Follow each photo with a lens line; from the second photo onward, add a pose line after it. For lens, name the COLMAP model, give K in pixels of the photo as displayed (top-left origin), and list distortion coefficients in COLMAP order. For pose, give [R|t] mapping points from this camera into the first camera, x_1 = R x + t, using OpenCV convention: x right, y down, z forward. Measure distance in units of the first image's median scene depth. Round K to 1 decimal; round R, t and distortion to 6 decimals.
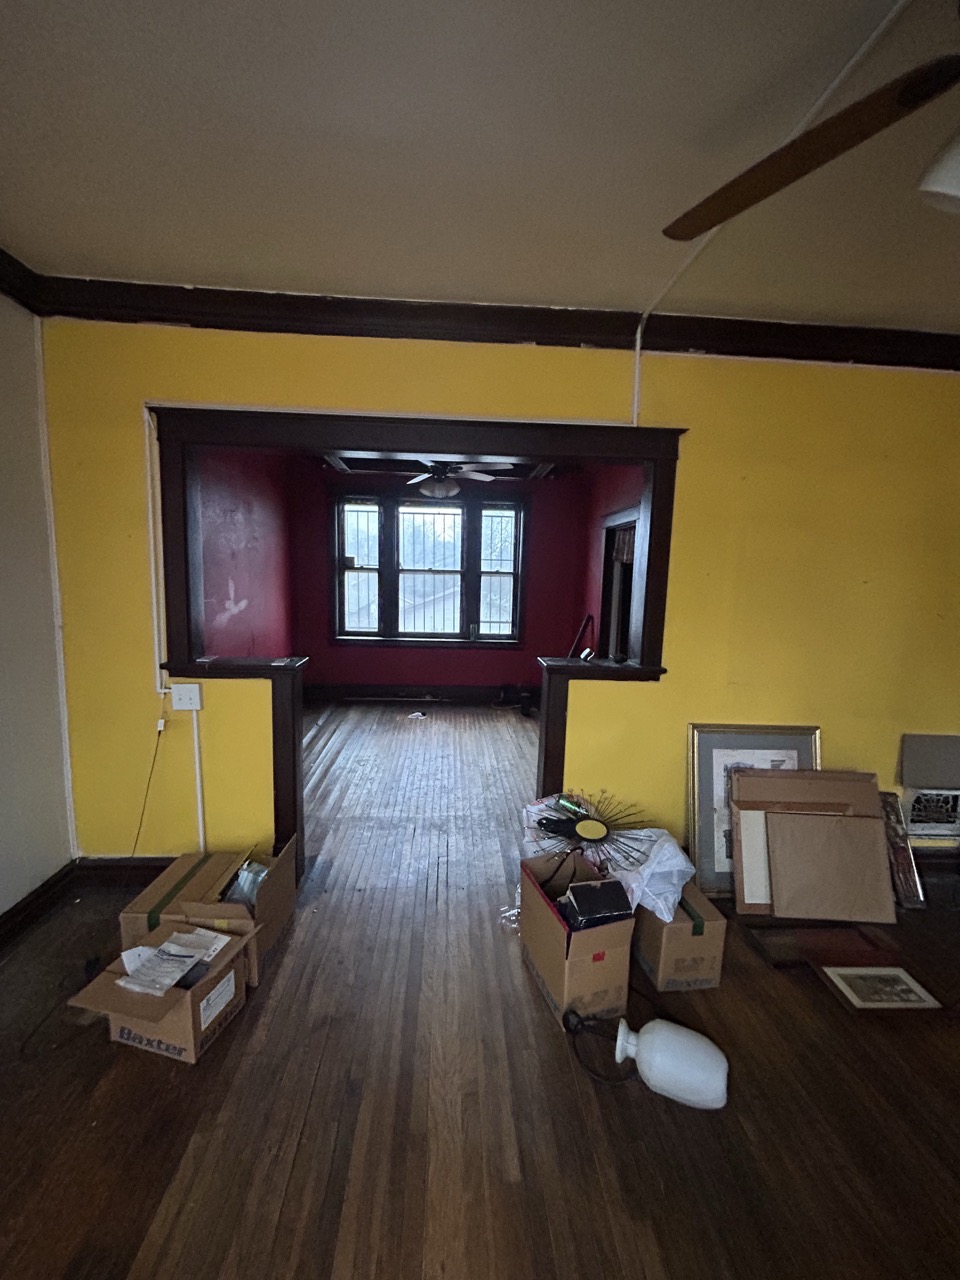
lens RADIAL K [[516.2, 0, 482.7], [0, 516.2, 639.3], [0, 0, 1]] dist [-0.000670, 0.000283]
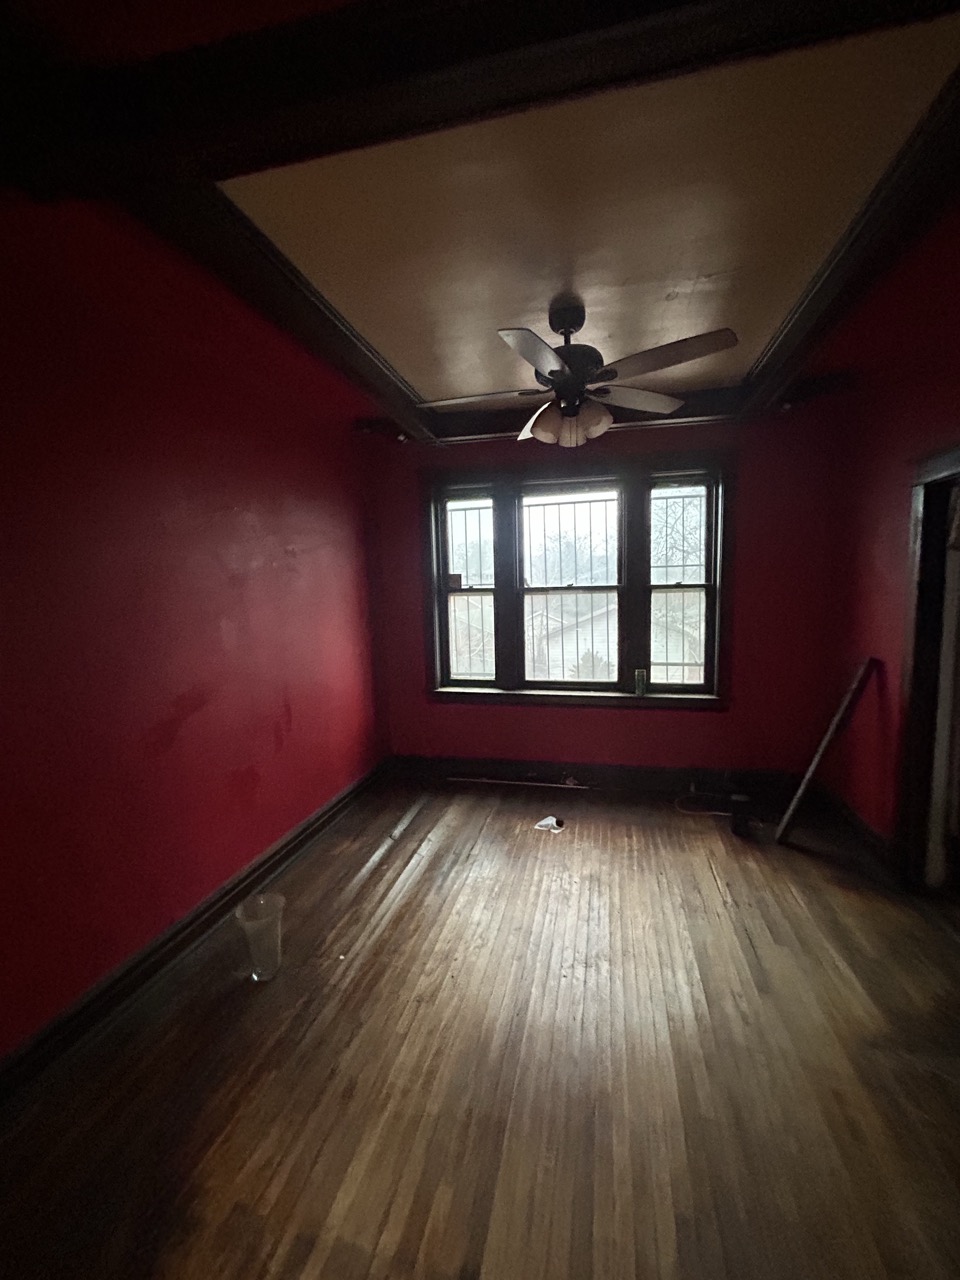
lens RADIAL K [[516.2, 0, 482.7], [0, 516.2, 639.3], [0, 0, 1]] dist [-0.000670, 0.000283]
pose [[0.954877, -0.019119, -0.296387, -0.014139], [0.009390, 0.999371, -0.034211, -0.046177], [0.296854, 0.029885, 0.954455, 0.337554]]
